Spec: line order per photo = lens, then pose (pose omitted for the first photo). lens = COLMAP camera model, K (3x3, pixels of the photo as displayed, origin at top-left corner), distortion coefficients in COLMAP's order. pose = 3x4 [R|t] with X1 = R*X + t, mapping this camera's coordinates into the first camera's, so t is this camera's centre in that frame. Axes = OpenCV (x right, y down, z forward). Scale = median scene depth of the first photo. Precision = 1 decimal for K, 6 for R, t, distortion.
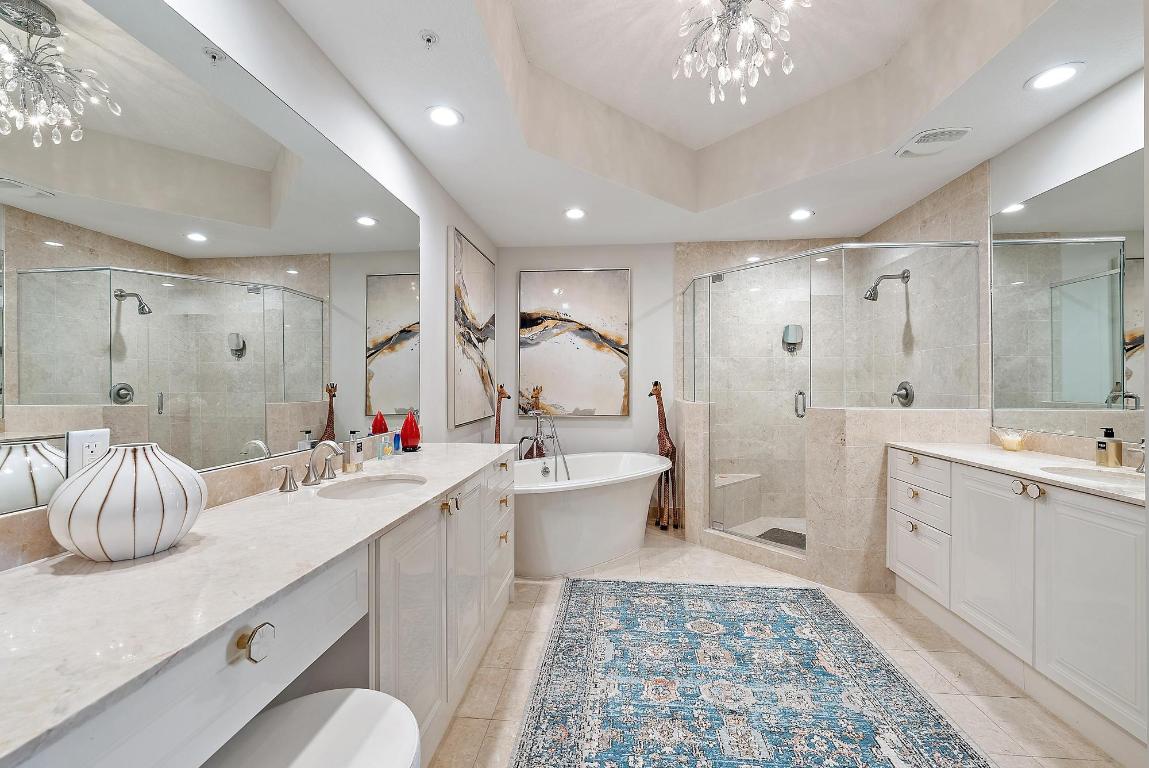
lens RADIAL K [[454.7, 0, 574.7], [0, 454.7, 382.3], [0, 0, 1]] dist [0.000366, -0.000023]
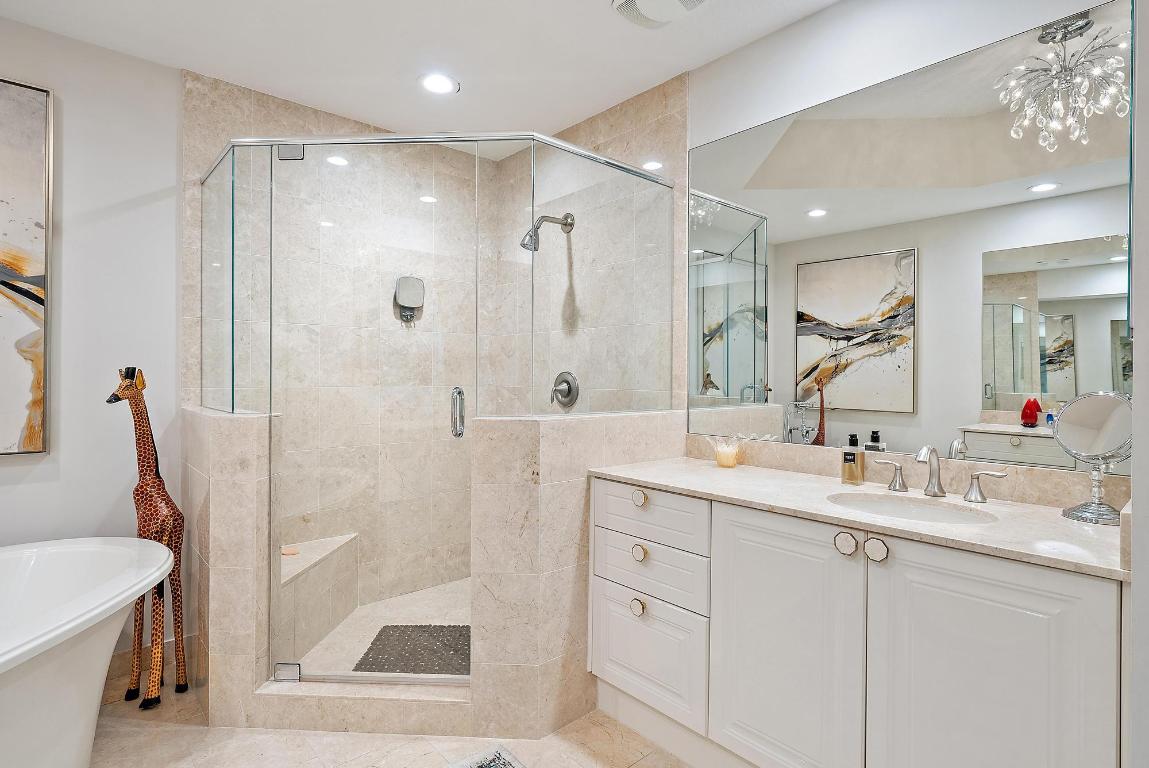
lens RADIAL K [[585.2, 0, 578.1], [0, 585.2, 374.4], [0, 0, 1]] dist [0.000401, -0.000986]
pose [[0.678163, 0.003458, 0.734903, 0.070098], [-0.007201, 0.999972, 0.001940, 0.000428], [-0.734876, -0.006608, 0.678169, 0.367366]]
